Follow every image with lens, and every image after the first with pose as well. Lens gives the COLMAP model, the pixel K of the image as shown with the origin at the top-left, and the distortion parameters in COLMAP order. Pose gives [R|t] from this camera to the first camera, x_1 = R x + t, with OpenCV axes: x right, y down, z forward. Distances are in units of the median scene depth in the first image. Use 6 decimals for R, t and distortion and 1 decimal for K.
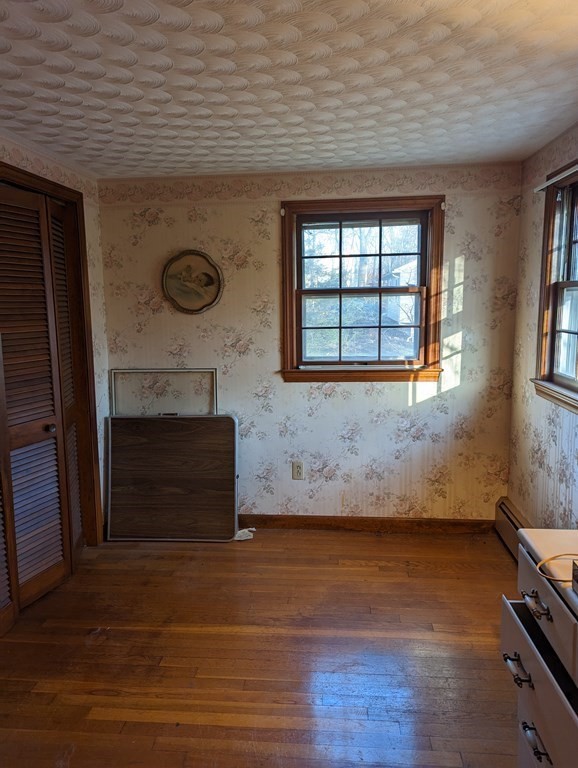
lens RADIAL K [[547.0, 0, 289.2], [0, 547.0, 375.8], [0, 0, 1]] dist [0.072916, -0.033145]
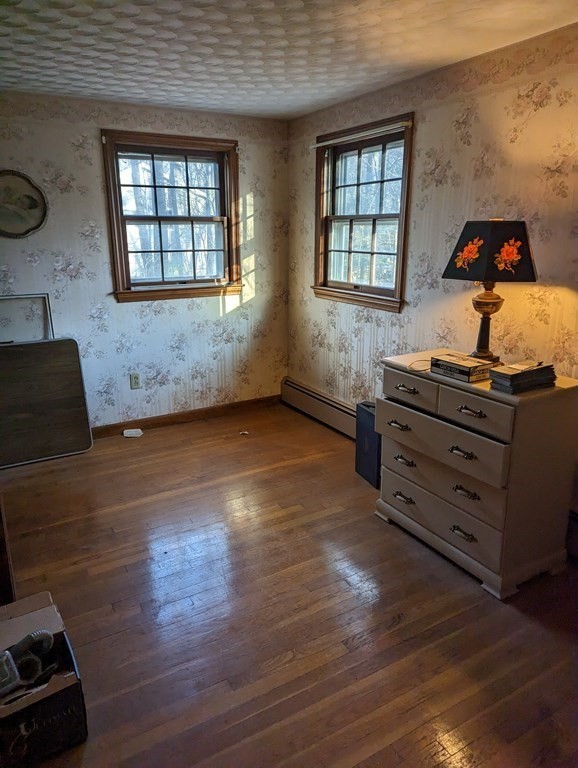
lens RADIAL K [[547.0, 0, 288.4], [0, 547.0, 388.9], [0, 0, 1]] dist [0.072916, -0.033145]
pose [[0.812971, -0.152503, 0.561979, -0.389733], [0.074634, 0.984425, 0.159175, 0.031701], [-0.577501, -0.087461, 0.811691, -0.122486]]
